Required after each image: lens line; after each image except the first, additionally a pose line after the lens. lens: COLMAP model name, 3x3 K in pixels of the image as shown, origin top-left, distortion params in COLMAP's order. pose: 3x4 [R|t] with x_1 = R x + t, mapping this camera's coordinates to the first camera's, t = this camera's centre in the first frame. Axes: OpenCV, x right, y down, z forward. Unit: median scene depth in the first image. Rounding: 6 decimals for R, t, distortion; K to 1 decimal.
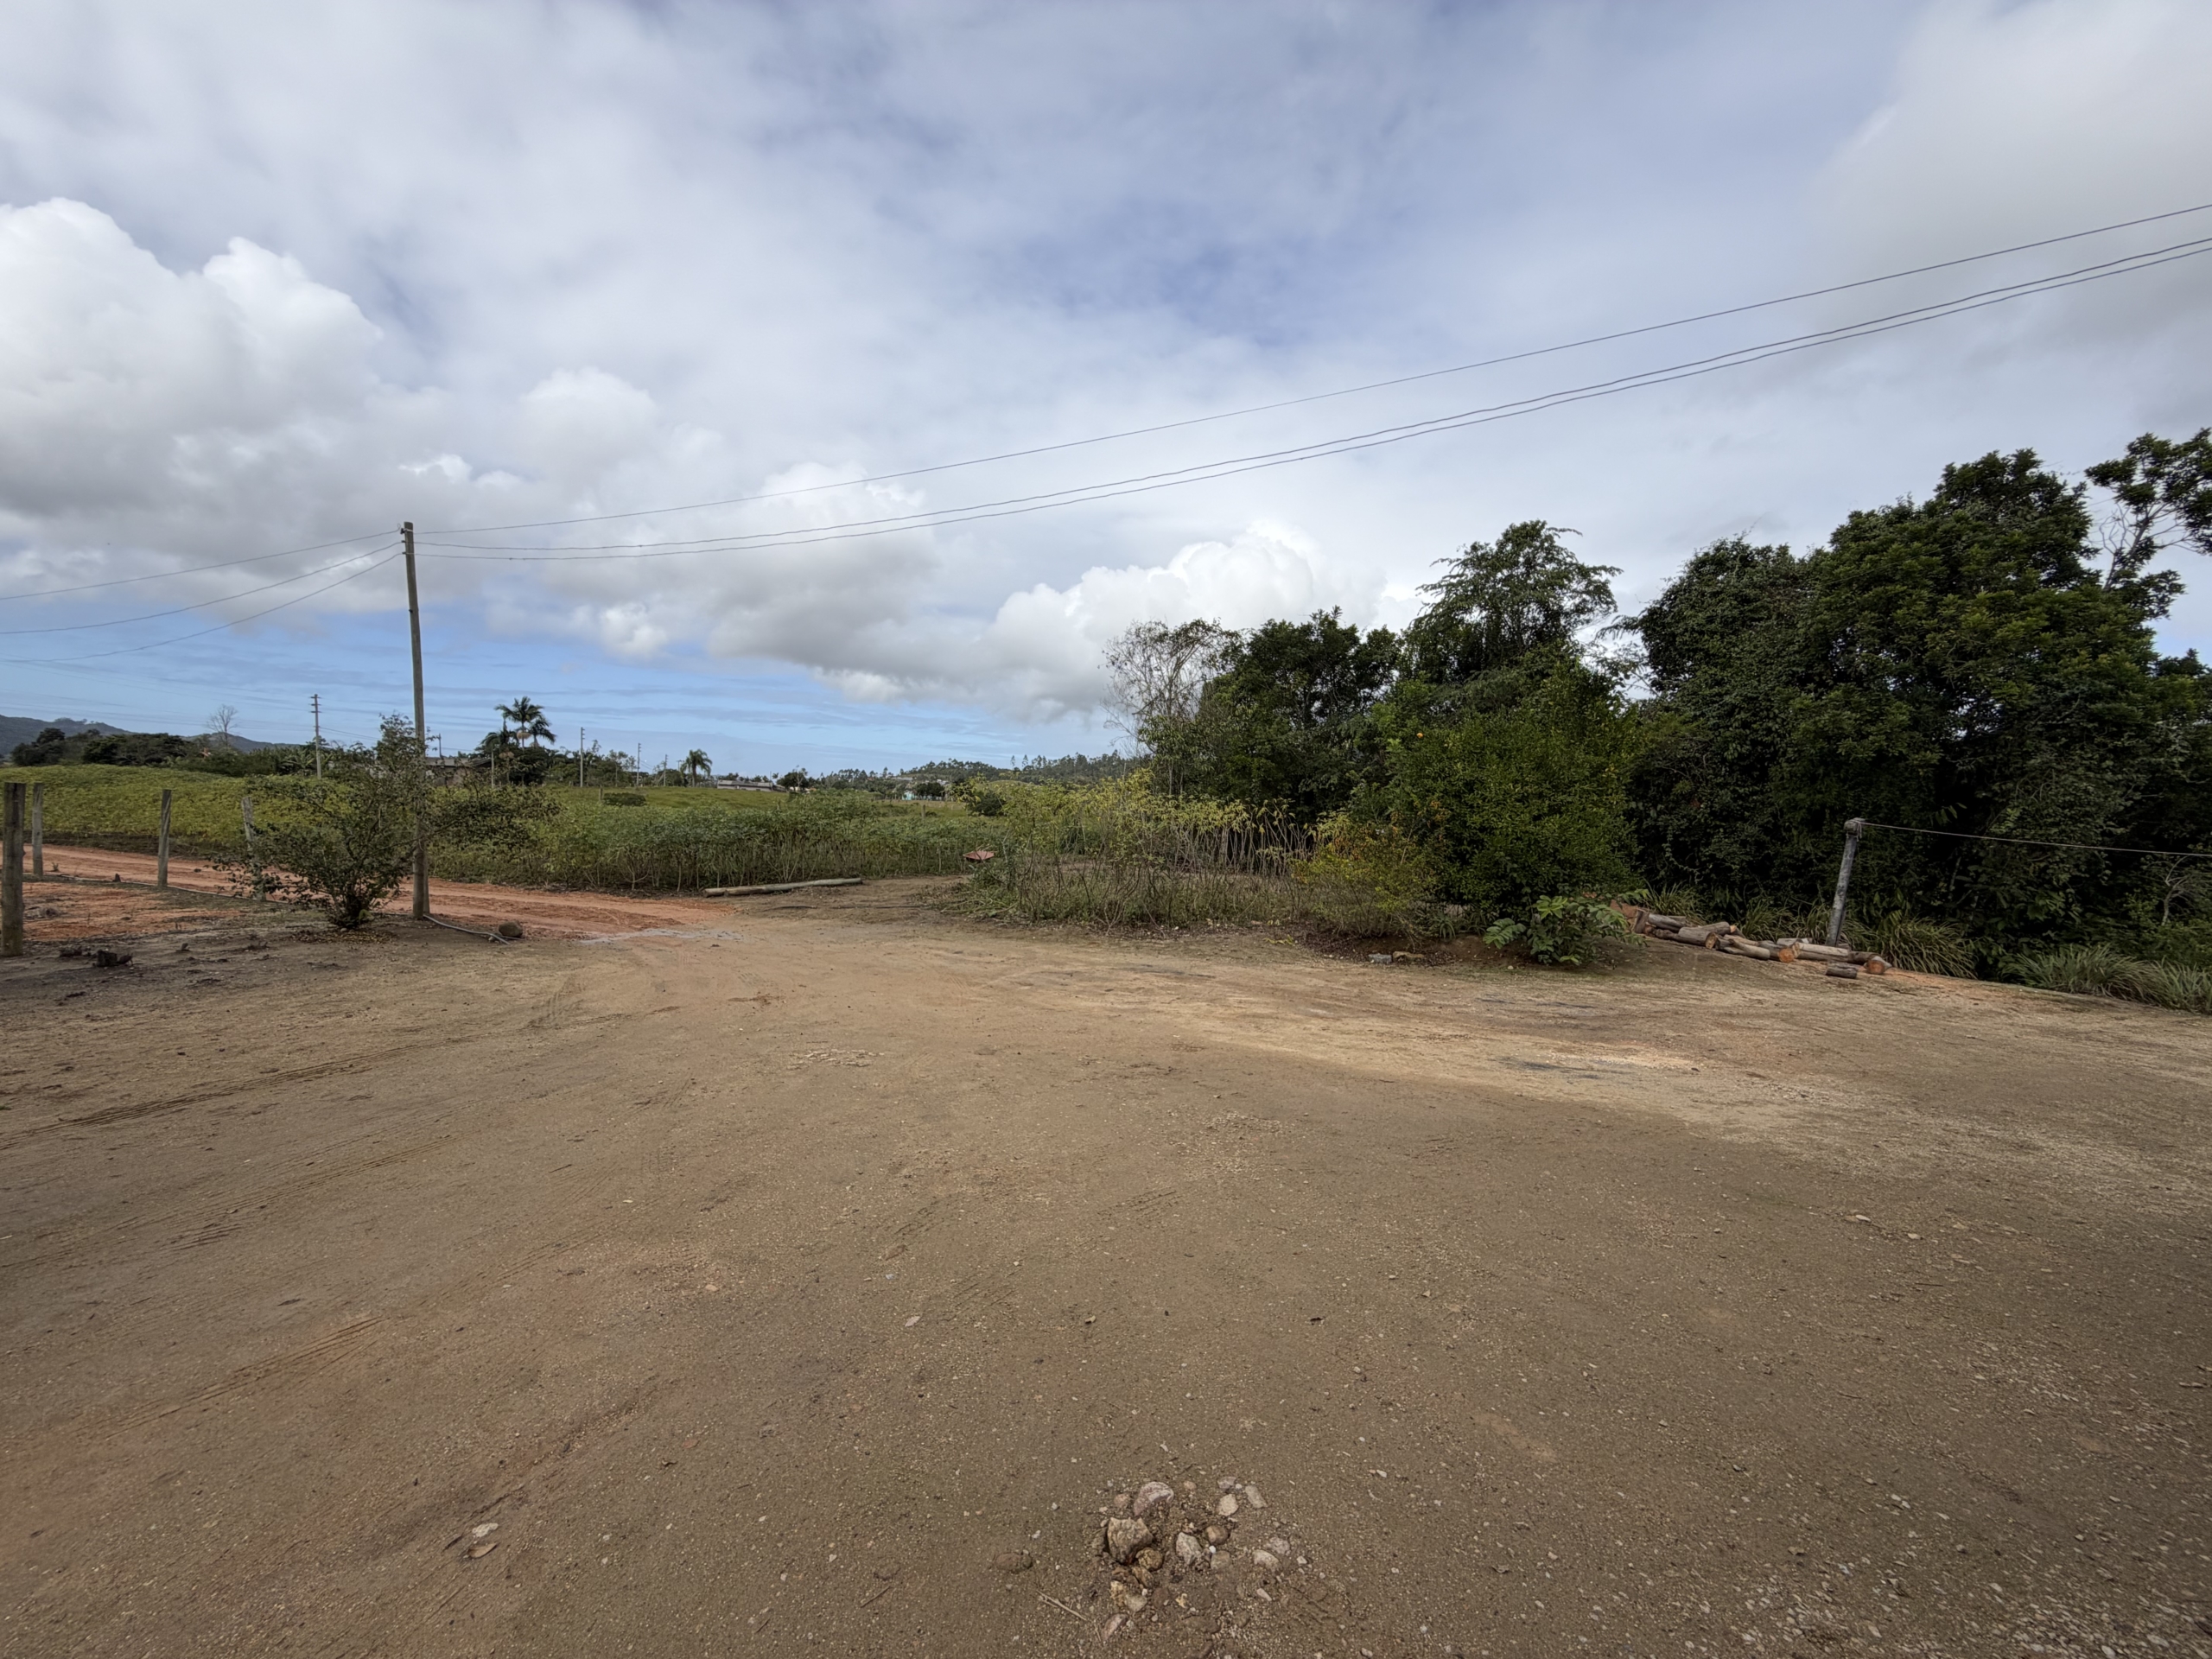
lens RADIAL K [[879.5, 0, 1099.1], [0, 879.5, 822.7], [0, 0, 1]] dist [0.010065, 0.000483]
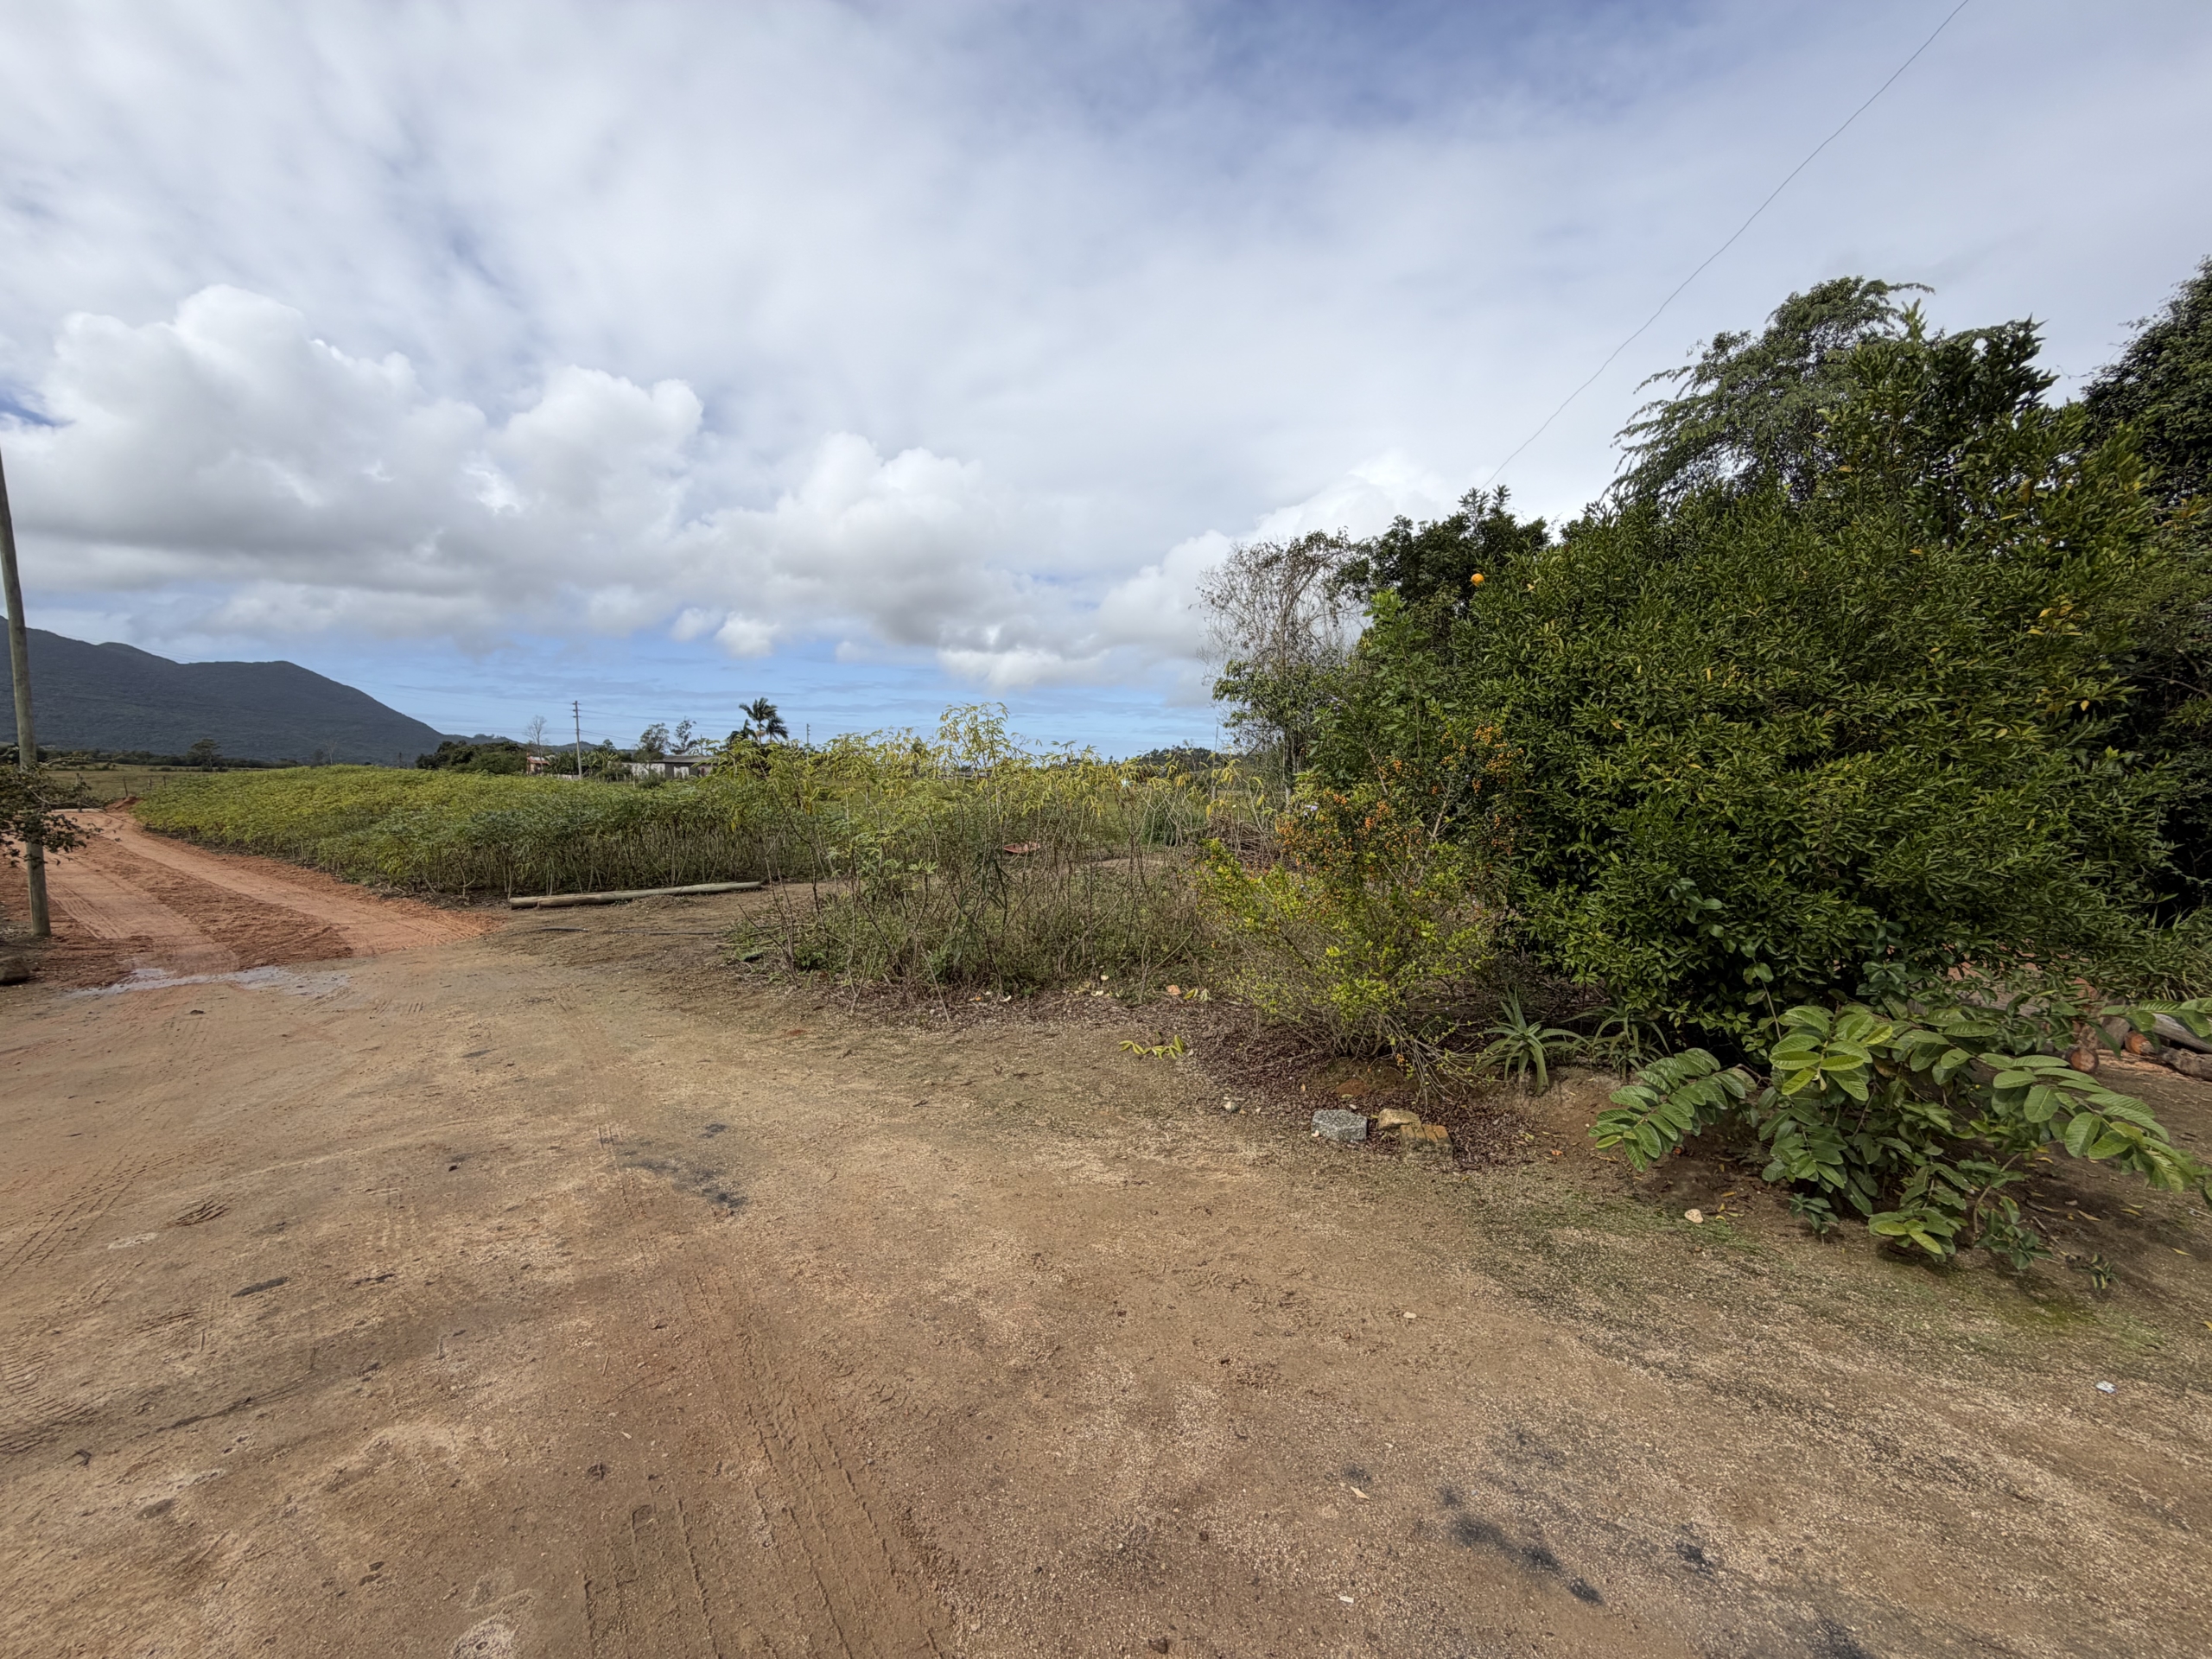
lens RADIAL K [[879.5, 0, 1111.6], [0, 879.5, 812.5], [0, 0, 1]] dist [0.010065, 0.000483]
pose [[0.970053, -0.008833, -0.242734, 0.123301], [0.009593, 0.999952, 0.001949, 0.004043], [0.242705, -0.004219, 0.970091, 0.229948]]
